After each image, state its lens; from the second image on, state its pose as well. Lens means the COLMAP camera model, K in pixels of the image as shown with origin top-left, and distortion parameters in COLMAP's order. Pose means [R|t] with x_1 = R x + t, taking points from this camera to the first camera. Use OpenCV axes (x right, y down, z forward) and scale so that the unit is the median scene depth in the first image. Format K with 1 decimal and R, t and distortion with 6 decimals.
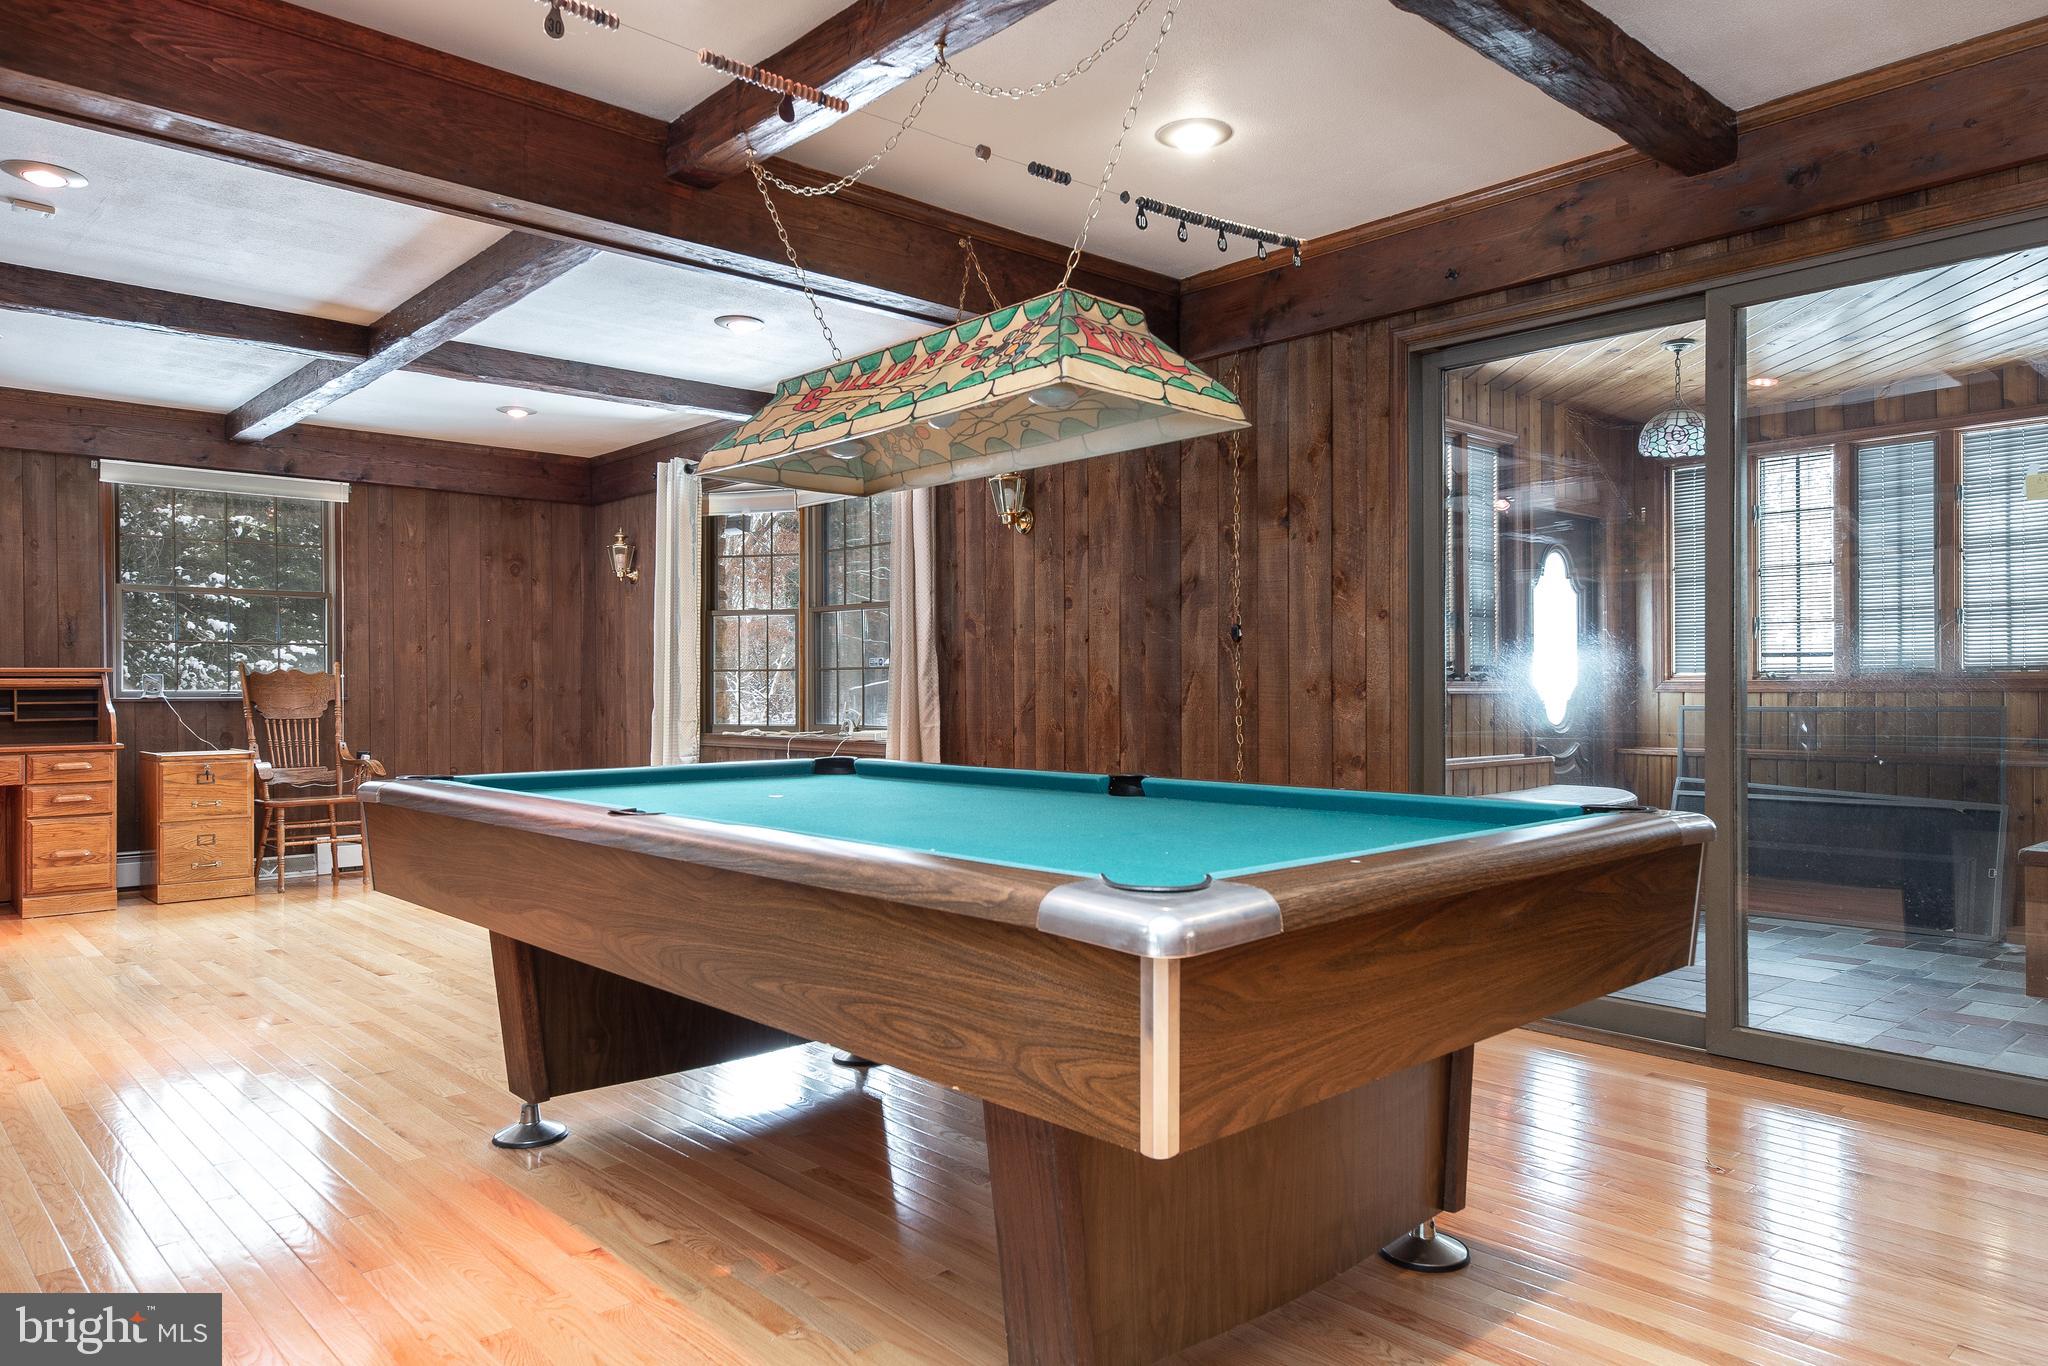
lens RADIAL K [[1314.0, 0, 1029.7], [0, 1314.0, 683.3], [0, 0, 1]] dist [0.002900, 0.017658]
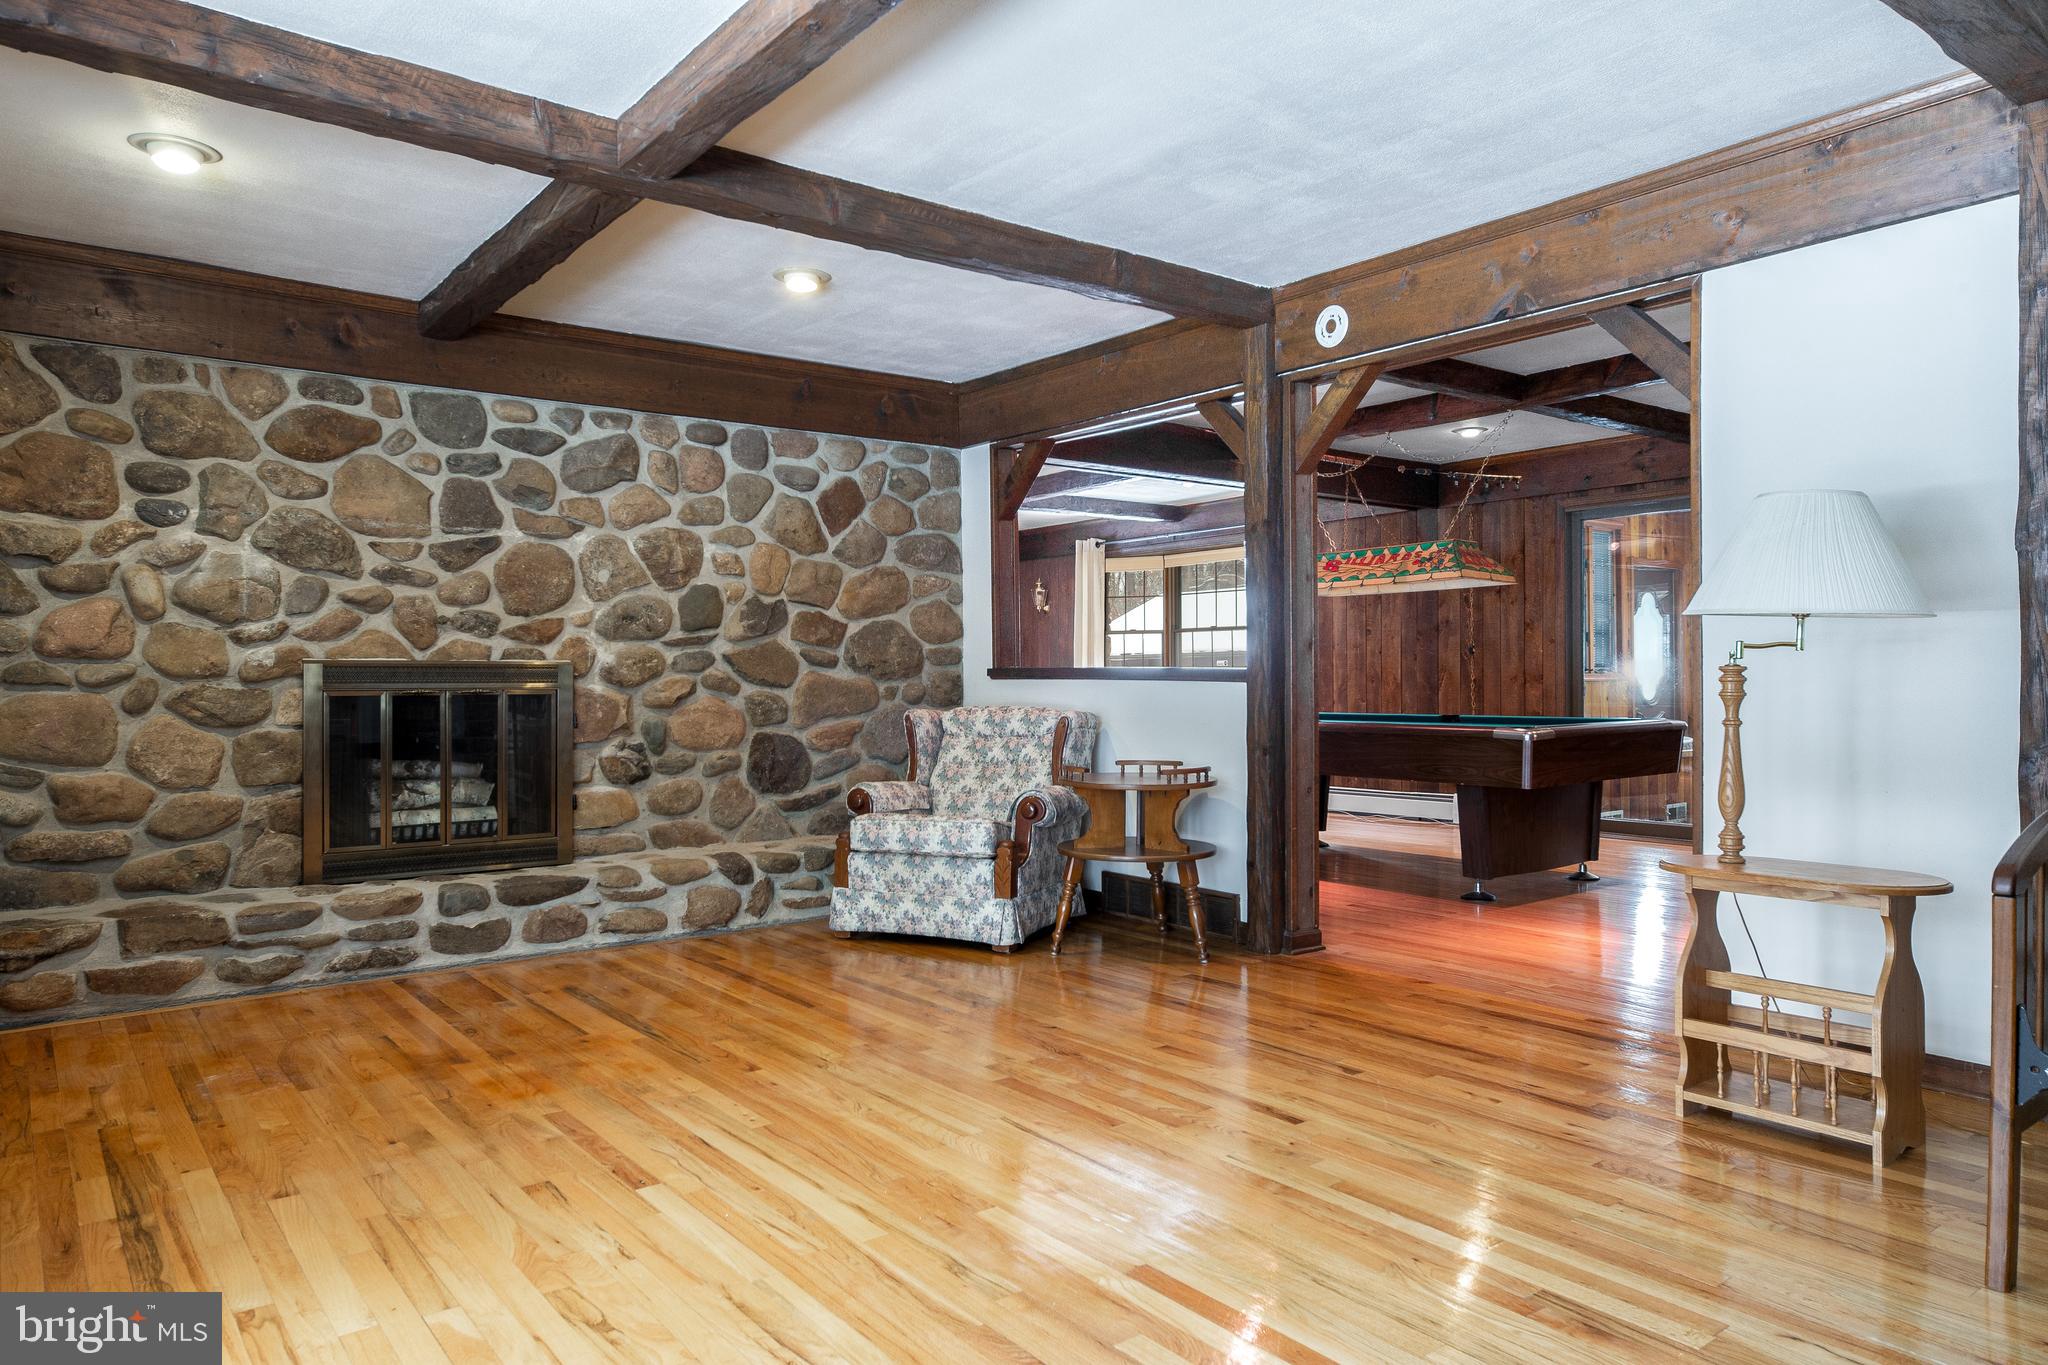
lens RADIAL K [[1314.0, 0, 1030.7], [0, 1314.0, 686.1], [0, 0, 1]] dist [0.002900, 0.017658]
pose [[0.997266, -0.002940, -0.073839, -0.296483], [0.003642, 0.999949, 0.009380, -0.004452], [0.073808, -0.009623, 0.997226, -0.837550]]
